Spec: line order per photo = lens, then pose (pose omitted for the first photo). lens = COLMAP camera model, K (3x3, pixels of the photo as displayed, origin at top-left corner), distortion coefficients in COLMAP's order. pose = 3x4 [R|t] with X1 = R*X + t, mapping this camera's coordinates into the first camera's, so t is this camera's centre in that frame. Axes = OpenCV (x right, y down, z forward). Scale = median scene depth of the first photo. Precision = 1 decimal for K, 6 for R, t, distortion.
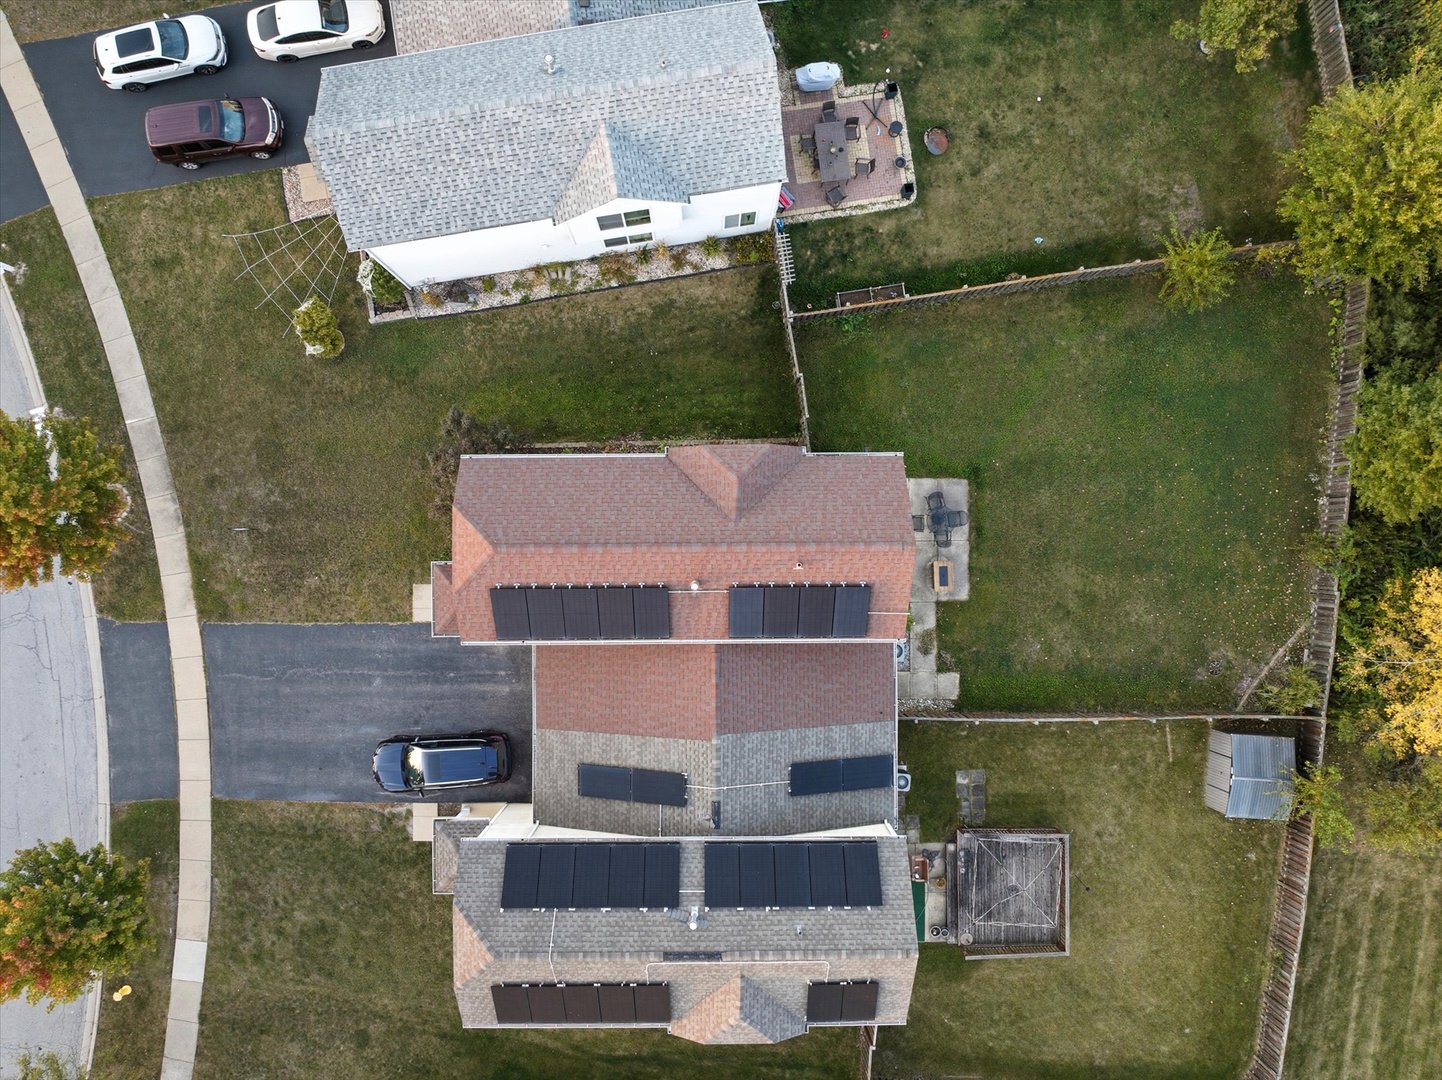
lens RADIAL K [[1027.0, 0, 717.6], [0, 1027.0, 545.3], [0, 0, 1]] dist [-0.031055, -0.005399]
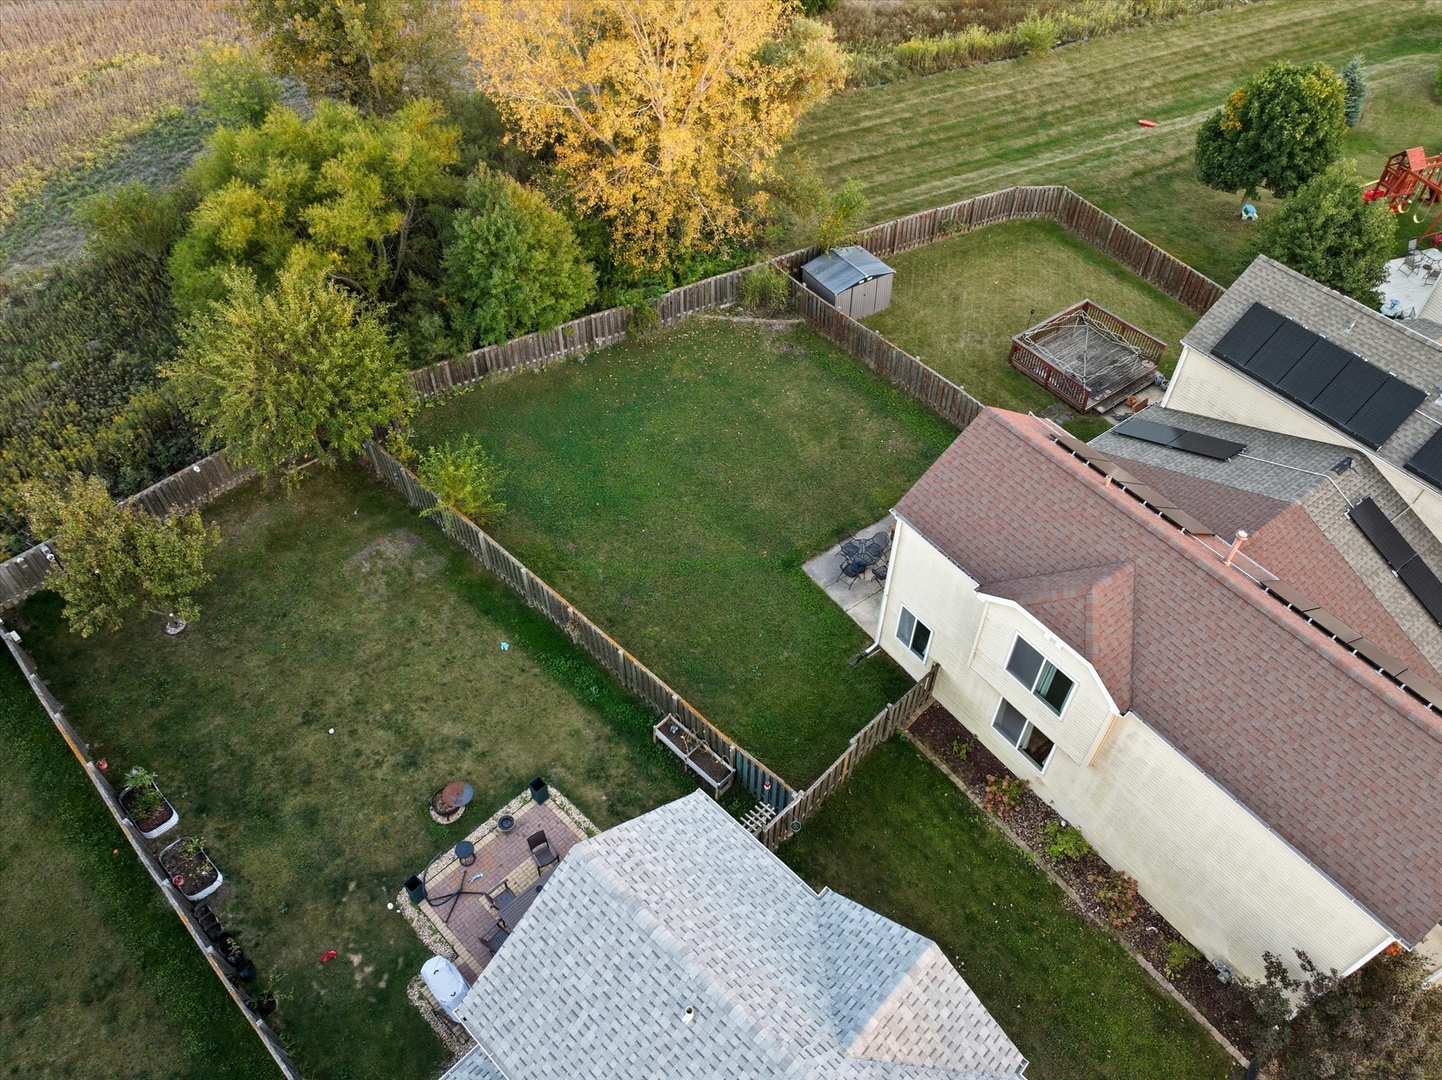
lens RADIAL K [[1027.0, 0, 719.8], [0, 1027.0, 539.2], [0, 0, 1]] dist [-0.031055, -0.005399]
pose [[-0.593971, -0.600114, 0.535782, -0.157072], [0.804024, -0.420251, 0.420635, -0.465012], [-0.027266, 0.680626, 0.732123, 0.365258]]
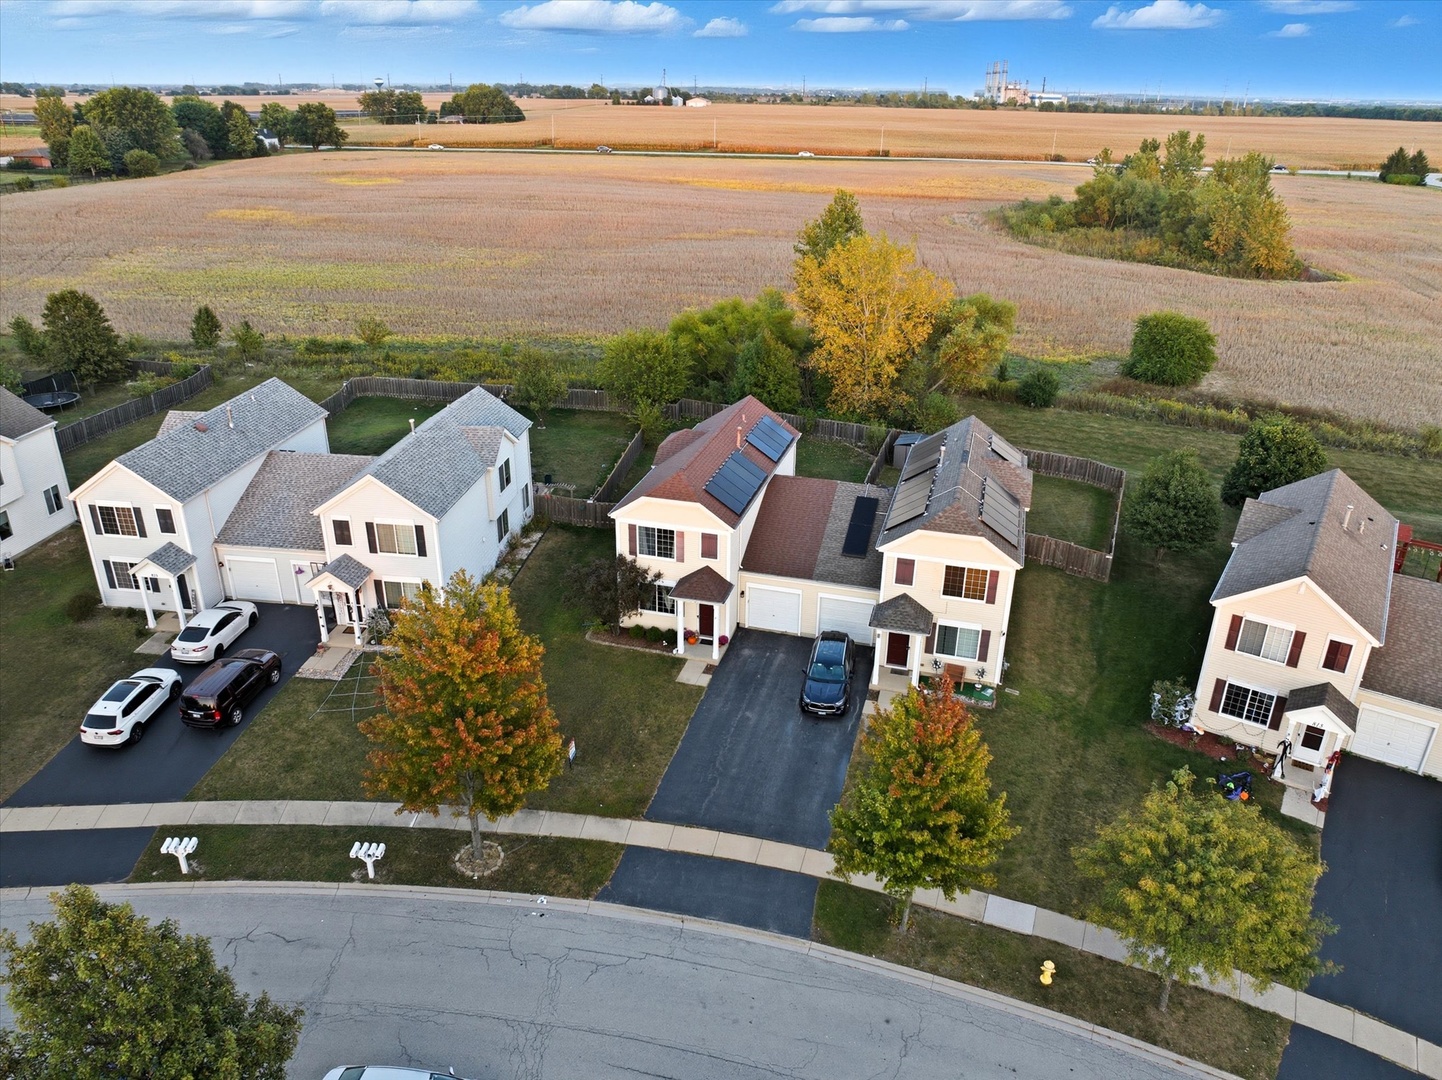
lens RADIAL K [[1027.0, 0, 714.2], [0, 1027.0, 538.4], [0, 0, 1]] dist [-0.031055, -0.005399]
pose [[0.283029, -0.393445, 0.874697, -1.239525], [0.958937, 0.133469, -0.250251, 0.350557], [-0.018285, 0.909608, 0.415065, 0.369988]]
